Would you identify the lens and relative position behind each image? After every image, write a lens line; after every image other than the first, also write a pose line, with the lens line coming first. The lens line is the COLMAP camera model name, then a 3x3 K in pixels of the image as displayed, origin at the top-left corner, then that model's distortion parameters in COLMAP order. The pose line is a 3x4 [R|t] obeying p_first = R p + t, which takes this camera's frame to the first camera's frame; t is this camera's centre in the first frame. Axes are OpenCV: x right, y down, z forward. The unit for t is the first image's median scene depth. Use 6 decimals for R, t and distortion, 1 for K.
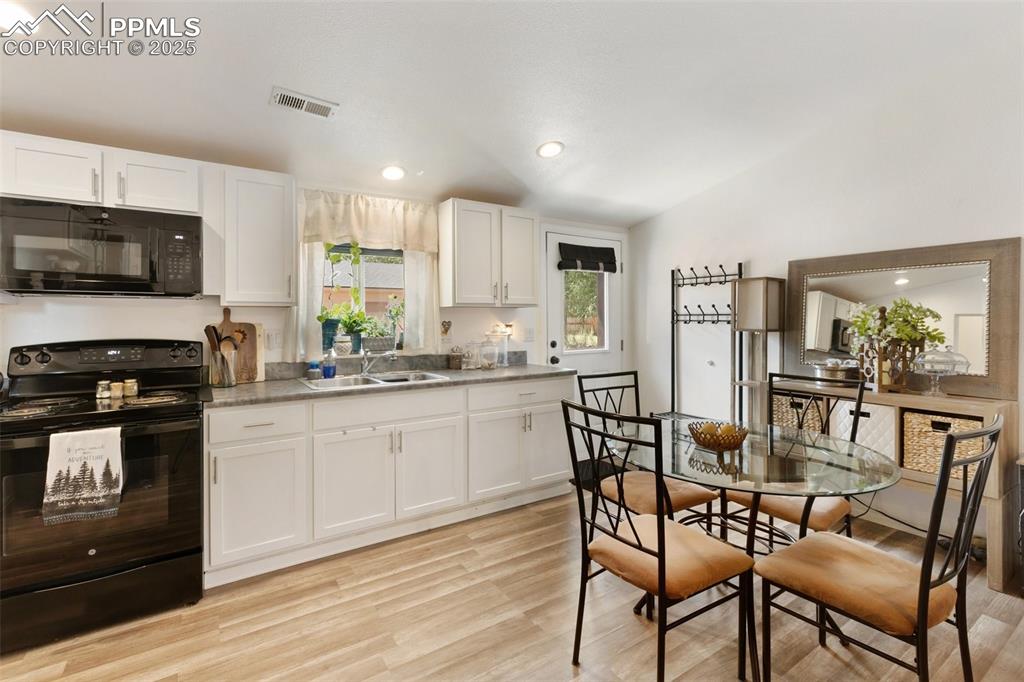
lens RADIAL K [[468.3, 0, 509.3], [0, 468.3, 317.6], [0, 0, 1]] dist [0.000442, -0.000204]
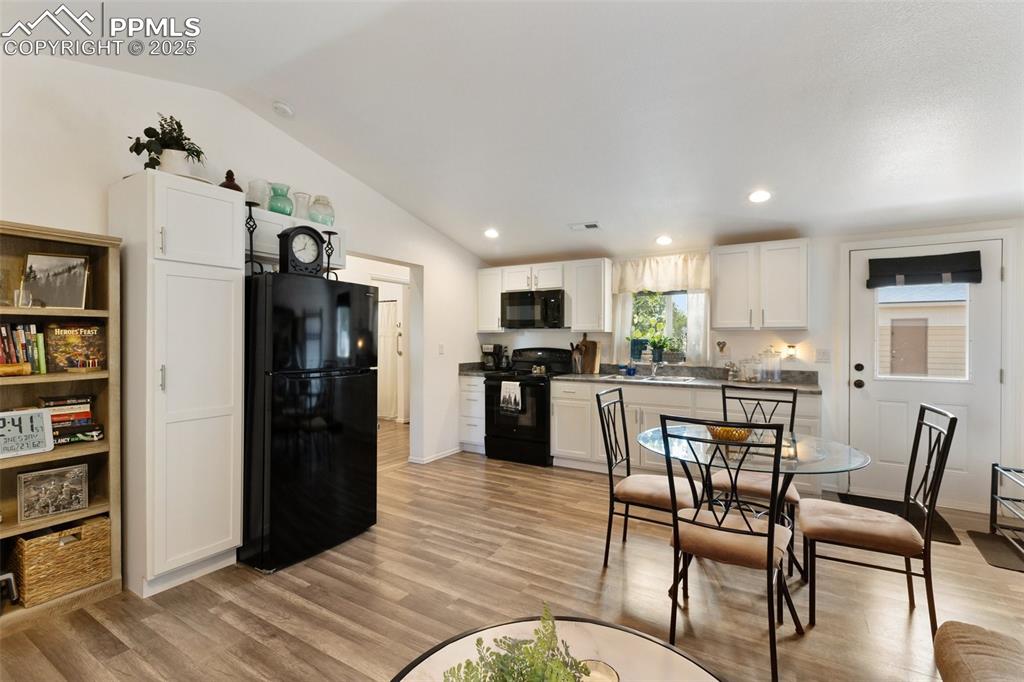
lens RADIAL K [[467.0, 0, 512.0], [0, 467.0, 341.0], [0, 0, 1]] dist [0.000165, 0.000085]
pose [[0.425859, 0.009954, -0.904735, 1.025329], [-0.001041, 0.999944, 0.010511, -0.008660], [0.904789, -0.003534, 0.425846, -0.067479]]
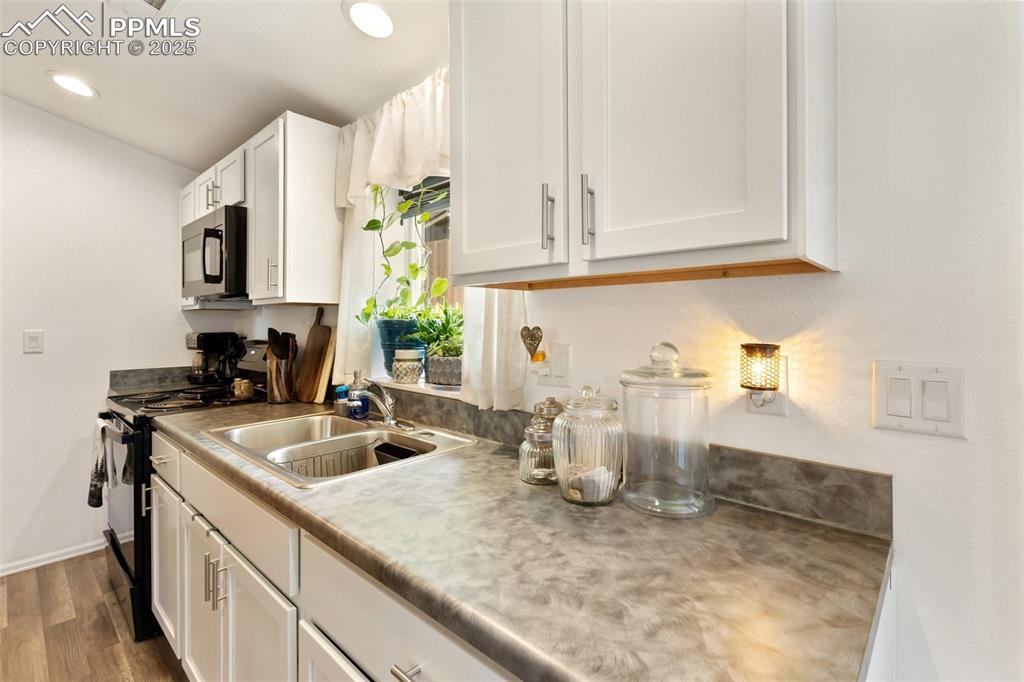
lens RADIAL K [[468.3, 0, 509.3], [0, 468.3, 317.6], [0, 0, 1]] dist [0.000442, -0.000204]
pose [[0.237702, -0.007950, -0.971306, 0.296418], [0.002374, 0.999968, -0.007603, 0.004349], [0.971335, -0.000498, 0.237713, 1.195278]]
